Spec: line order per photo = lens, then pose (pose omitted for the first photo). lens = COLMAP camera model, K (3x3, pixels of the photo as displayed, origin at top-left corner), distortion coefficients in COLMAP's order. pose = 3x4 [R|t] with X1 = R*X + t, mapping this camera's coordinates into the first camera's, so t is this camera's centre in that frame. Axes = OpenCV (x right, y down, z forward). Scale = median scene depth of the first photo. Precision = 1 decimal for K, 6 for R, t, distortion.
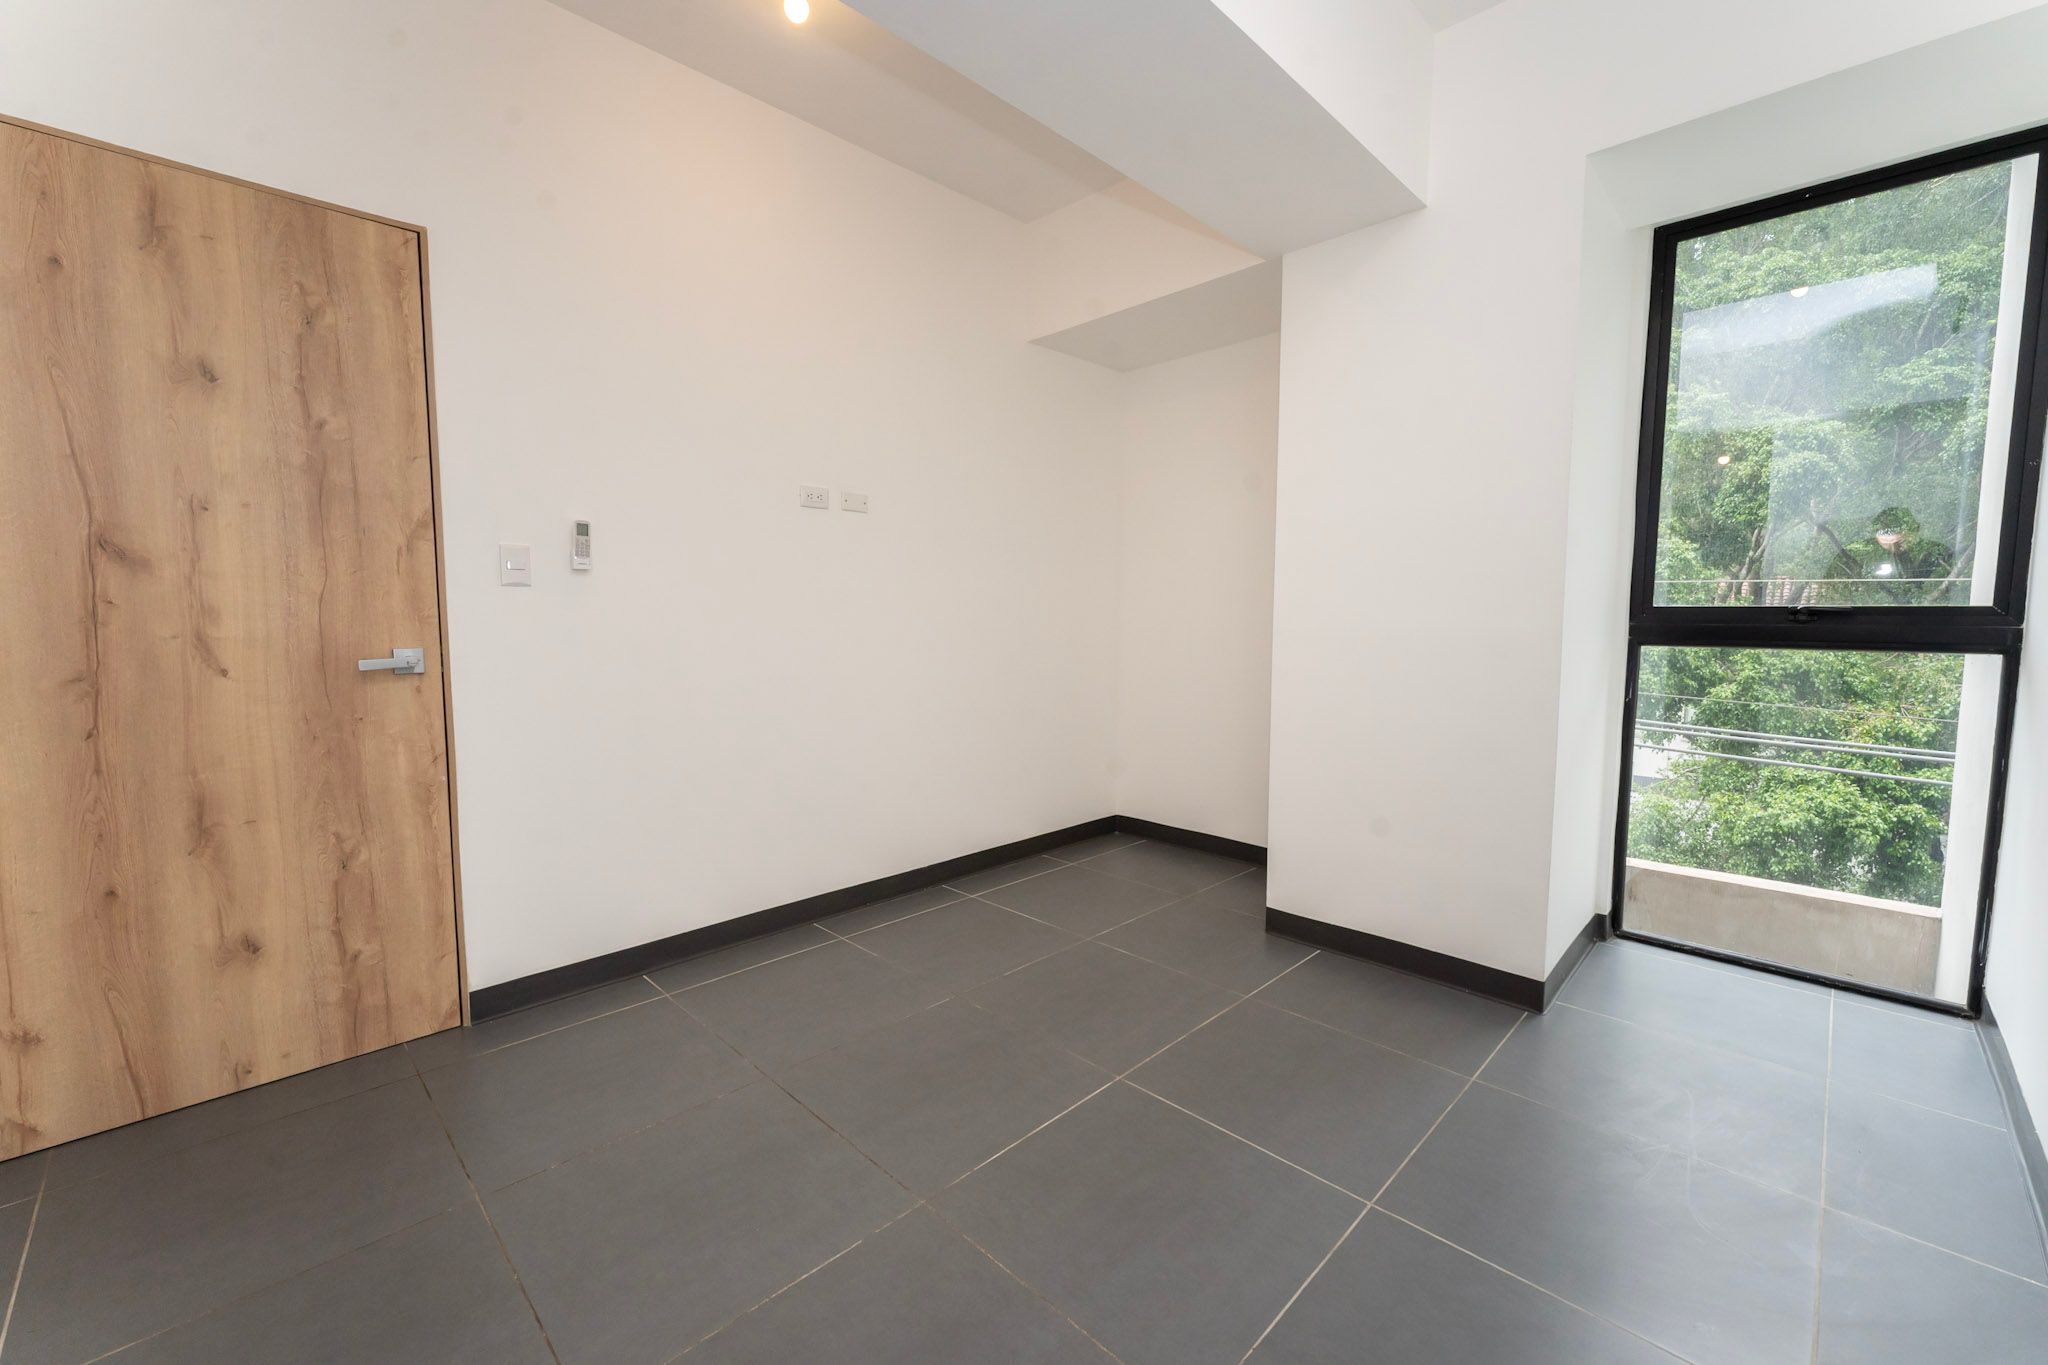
lens RADIAL K [[819.7, 0, 1025.1], [0, 819.7, 671.3], [0, 0, 1]] dist [0.001080, 0.000306]
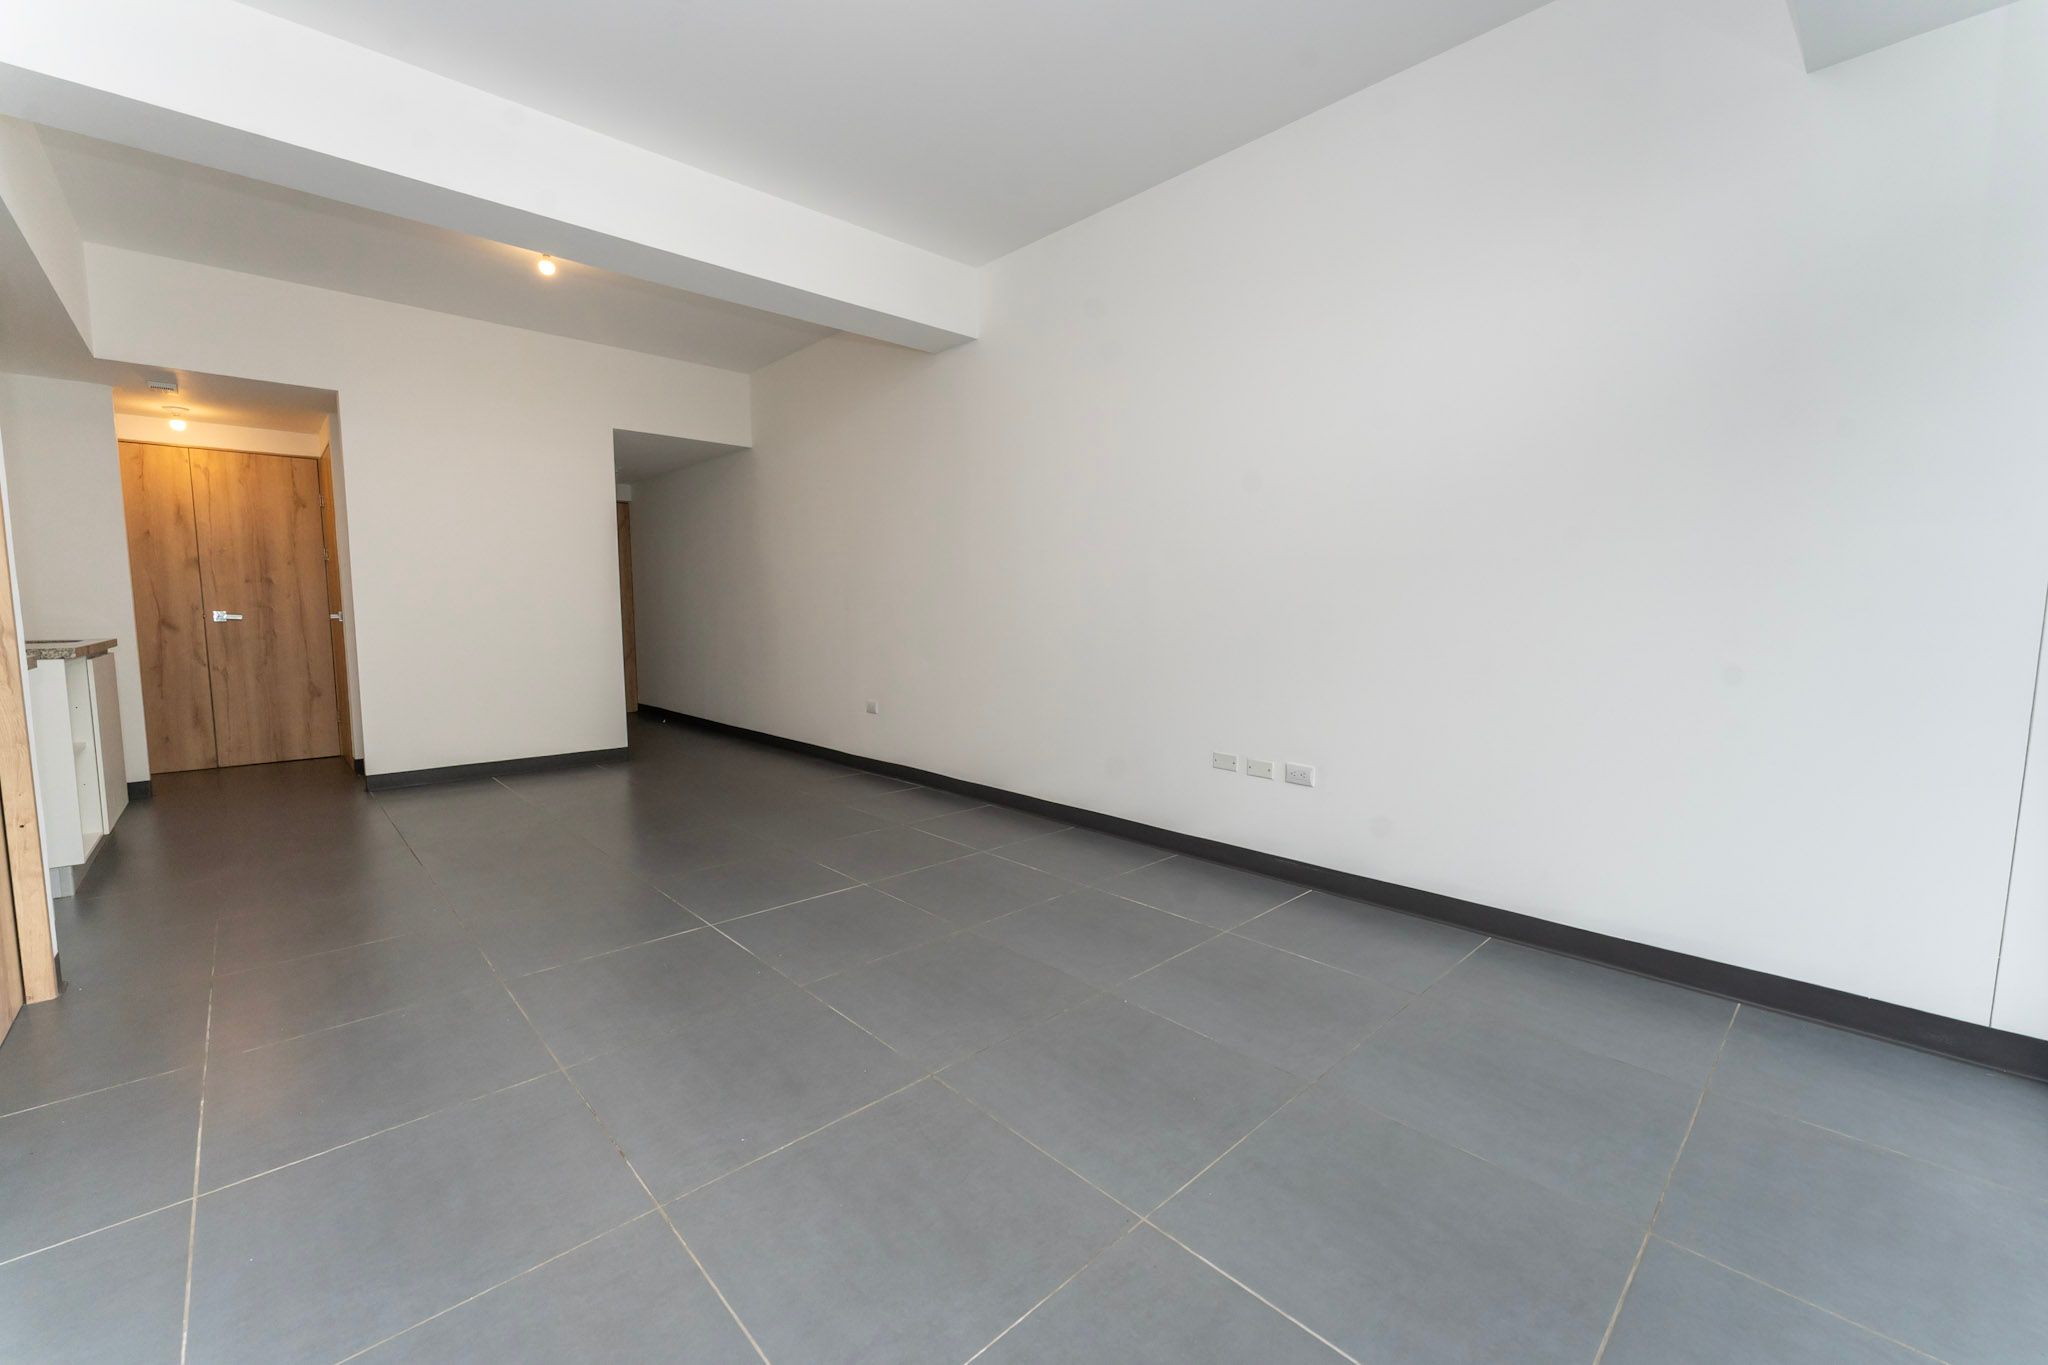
lens RADIAL K [[819.7, 0, 1019.8], [0, 819.7, 688.5], [0, 0, 1]] dist [0.001080, 0.000306]
pose [[0.999952, 0.001693, -0.009699, 1.822616], [-0.001514, 0.999829, 0.018448, 0.027666], [0.009729, -0.018432, 0.999783, -1.764384]]
